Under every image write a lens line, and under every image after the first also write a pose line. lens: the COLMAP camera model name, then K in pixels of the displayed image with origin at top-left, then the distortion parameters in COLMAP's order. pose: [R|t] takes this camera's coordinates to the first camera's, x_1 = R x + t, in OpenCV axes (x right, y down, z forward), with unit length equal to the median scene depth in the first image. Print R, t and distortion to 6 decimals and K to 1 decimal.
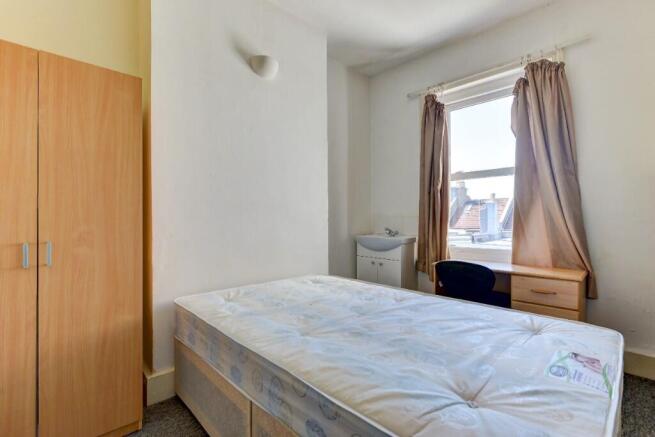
lens RADIAL K [[308.2, 0, 327.5], [0, 308.2, 218.5], [0, 0, 1]] dist [-0.000420, -0.000144]
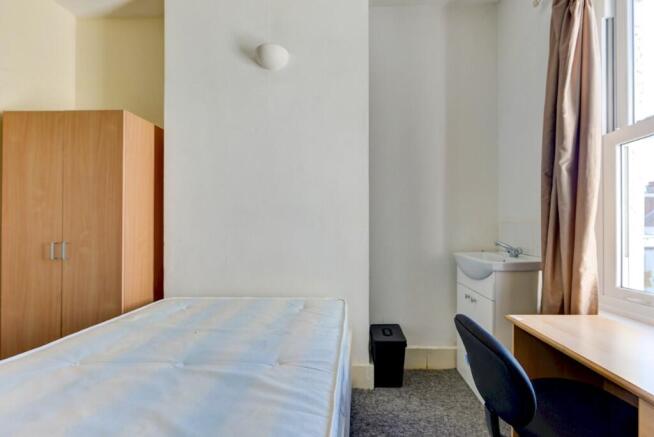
lens RADIAL K [[309.3, 0, 328.5], [0, 309.3, 229.8], [0, 0, 1]] dist [0.000977, 0.000162]
pose [[0.691204, 0.001186, -0.722659, 0.655822], [-0.000881, 0.999999, 0.000798, 0.010672], [0.722659, 0.000085, 0.691204, 0.586612]]
